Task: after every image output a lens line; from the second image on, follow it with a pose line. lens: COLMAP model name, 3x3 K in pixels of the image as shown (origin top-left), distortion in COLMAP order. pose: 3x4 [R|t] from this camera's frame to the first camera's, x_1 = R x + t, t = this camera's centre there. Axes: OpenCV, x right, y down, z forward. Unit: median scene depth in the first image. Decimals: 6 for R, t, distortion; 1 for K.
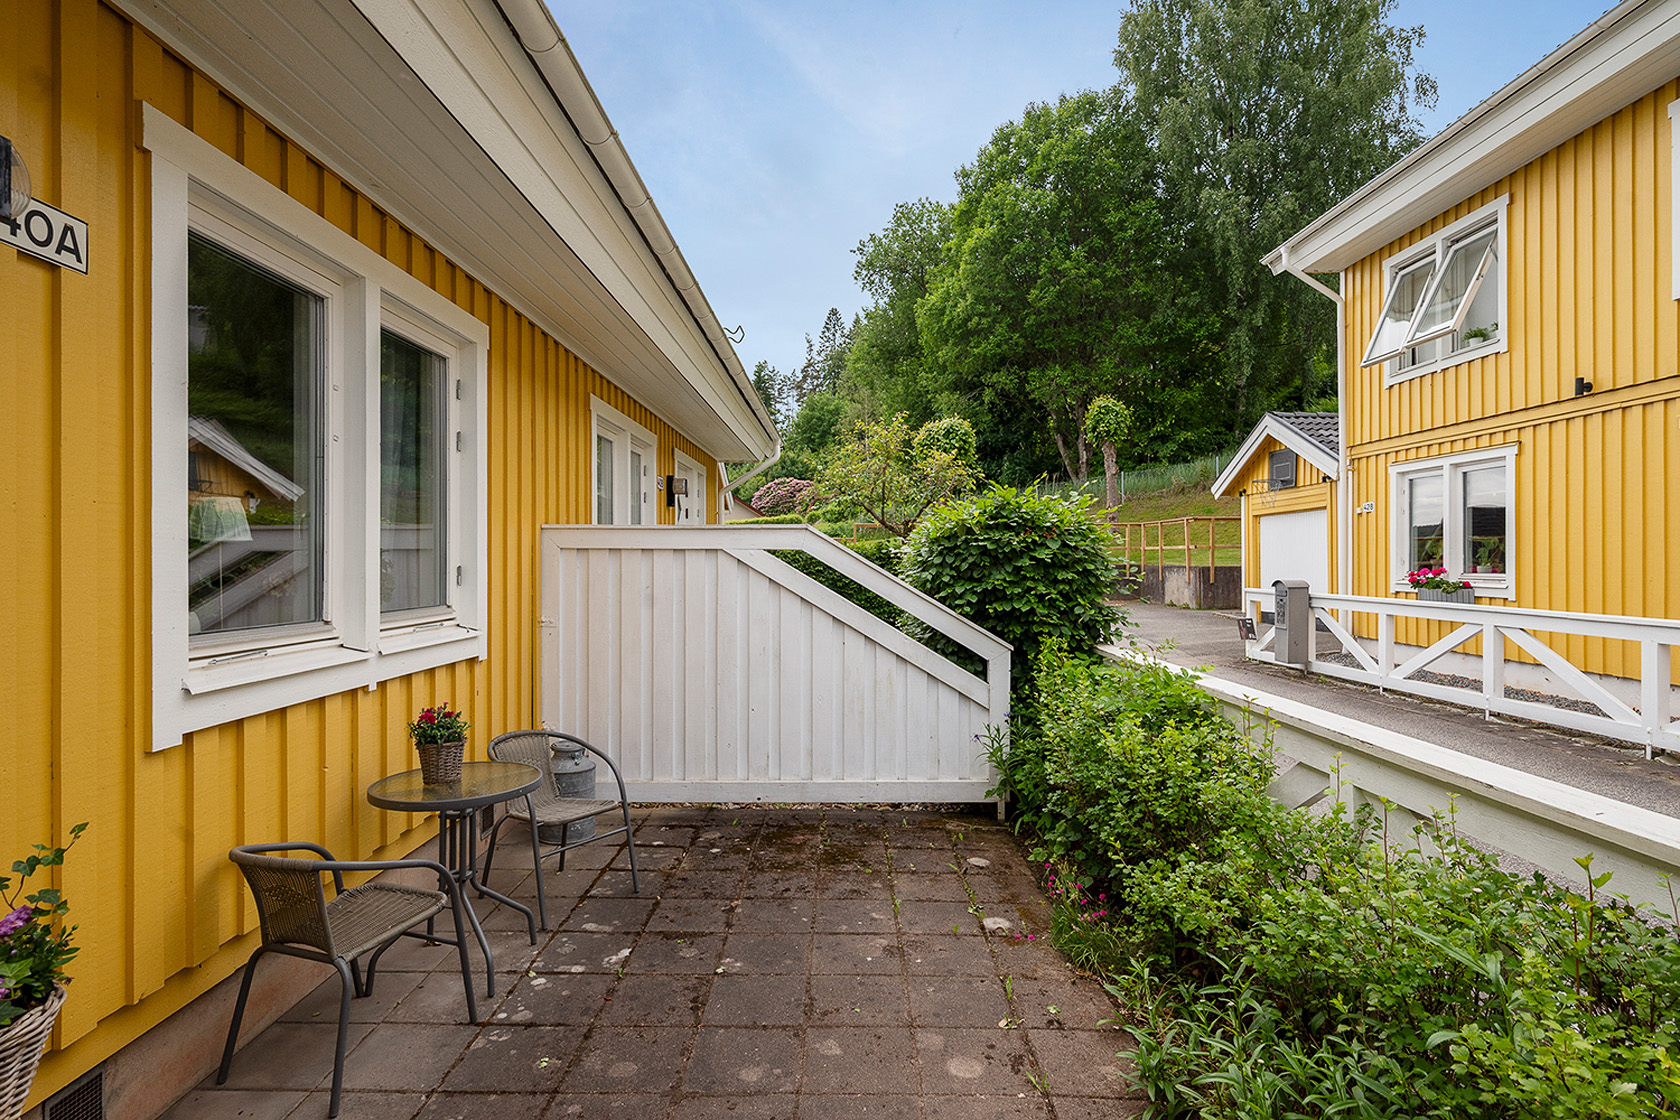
lens RADIAL K [[885.8, 0, 840.0], [0, 885.8, 560.0], [0, 0, 1]] dist [0.001563, 0.000515]
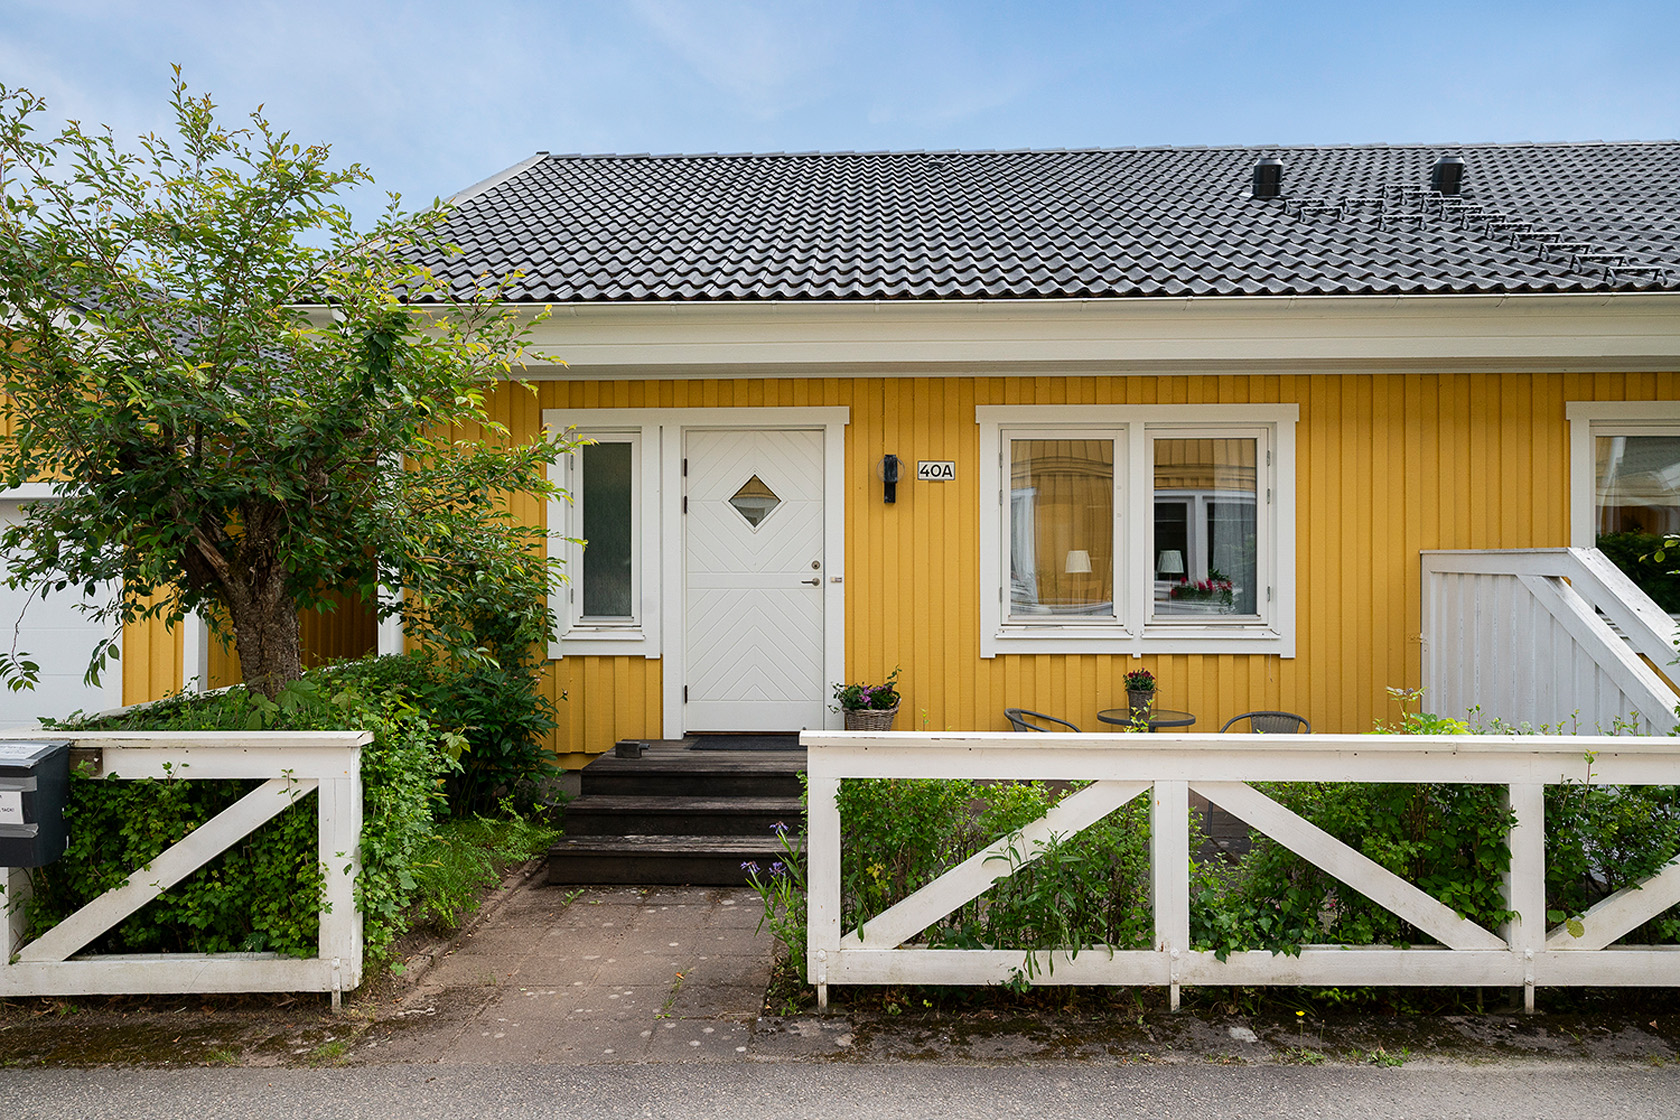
lens RADIAL K [[1118.7, 0, 840.0], [0, 1118.7, 560.0], [0, 0, 1]] dist [-0.002532, 0.002777]
pose [[-0.025211, 0.003119, -0.999677, 1.435878], [0.003124, 0.999990, 0.003041, -0.044728], [0.999677, -0.003046, -0.025221, 0.392602]]
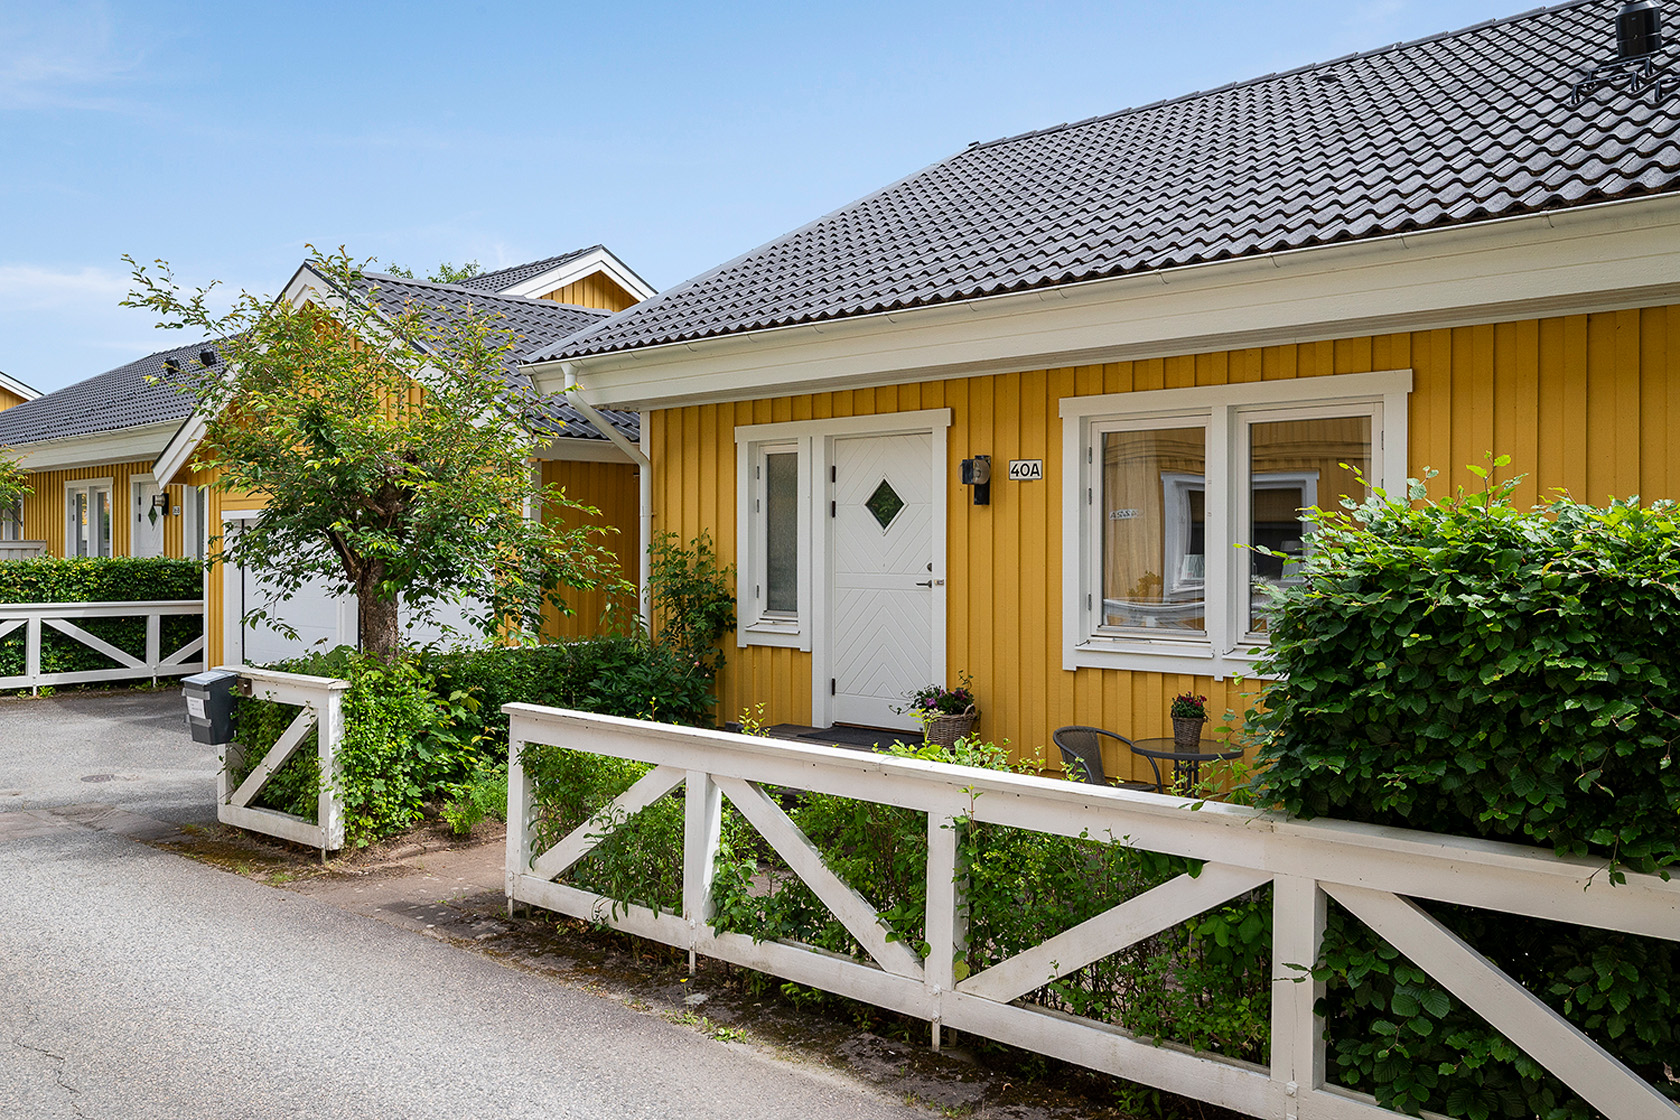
lens RADIAL K [[1307.7, 0, 840.0], [0, 1307.7, 560.0], [0, 0, 1]] dist [-0.002868, -0.000595]
pose [[-0.654930, 0.011077, -0.755608, 1.323459], [0.002341, 0.999918, 0.012629, -0.072333], [0.755686, 0.006502, -0.654902, 1.658019]]
